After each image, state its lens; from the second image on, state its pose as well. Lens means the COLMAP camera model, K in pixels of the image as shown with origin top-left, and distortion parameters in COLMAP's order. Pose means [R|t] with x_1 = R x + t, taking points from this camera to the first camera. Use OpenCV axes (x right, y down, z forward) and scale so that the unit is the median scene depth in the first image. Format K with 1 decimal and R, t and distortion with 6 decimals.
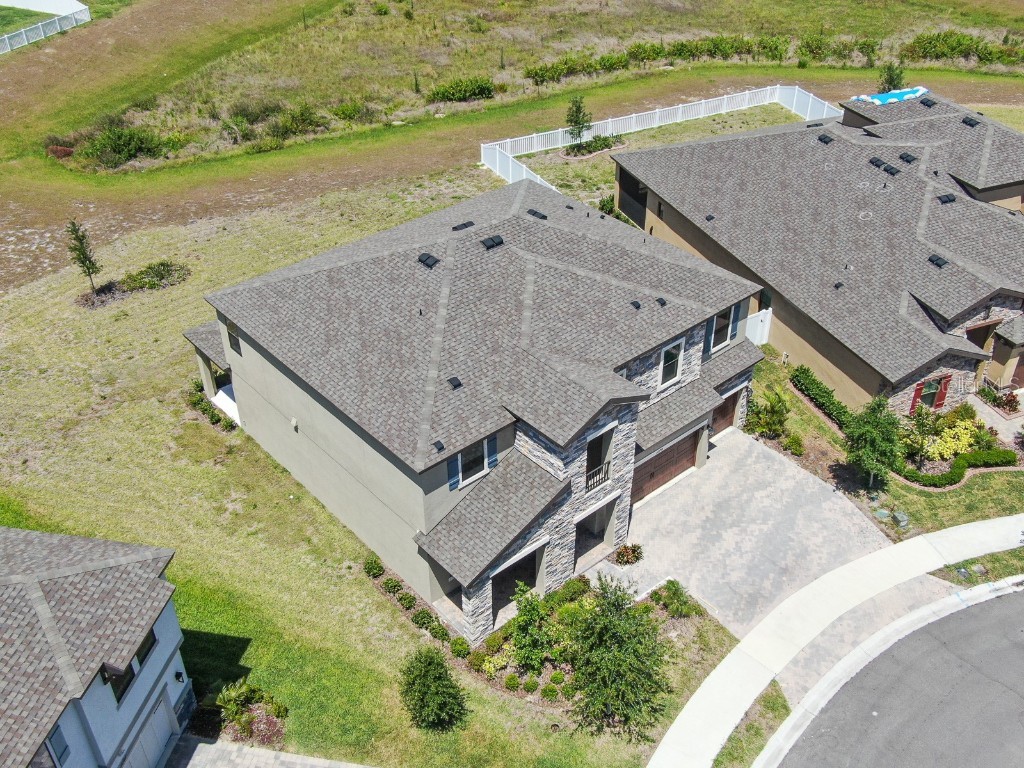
lens RADIAL K [[990.9, 0, 519.5], [0, 990.9, 385.3], [0, 0, 1]] dist [0.006923, 0.000856]
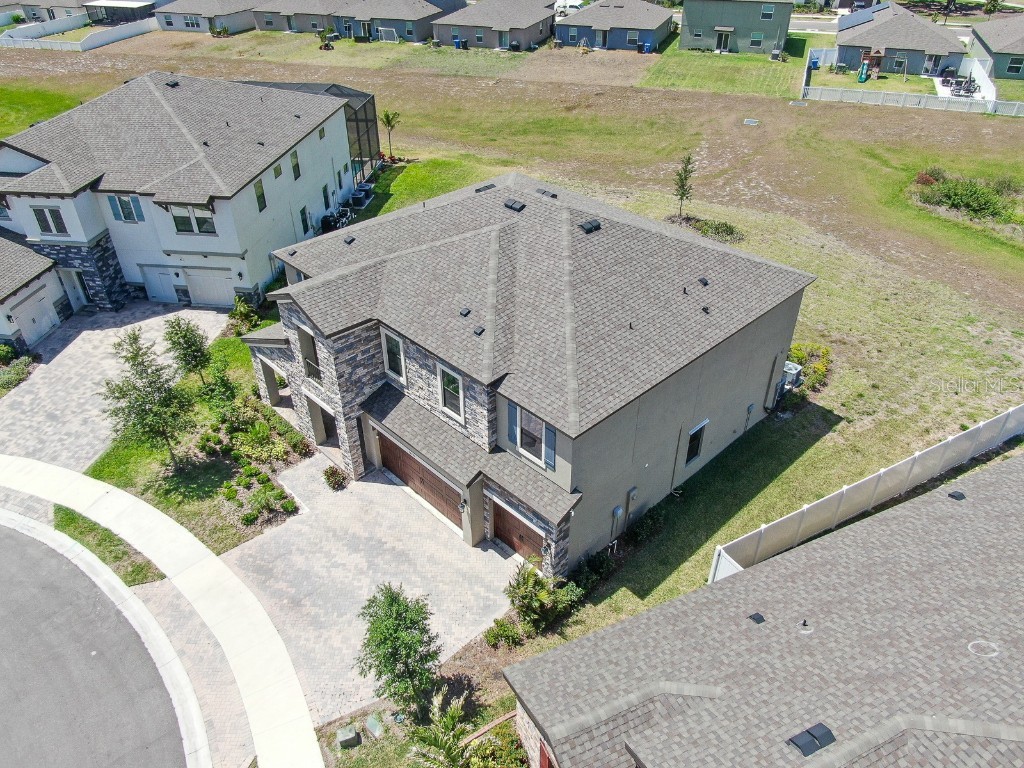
lens RADIAL K [[736.5, 0, 510.1], [0, 736.5, 383.0], [0, 0, 1]] dist [-0.006938, -0.002887]
pose [[0.042026, 0.573405, -0.818194, 0.673385], [-0.575336, 0.683402, 0.449389, -0.346173], [0.816837, 0.451850, 0.358621, 0.784491]]
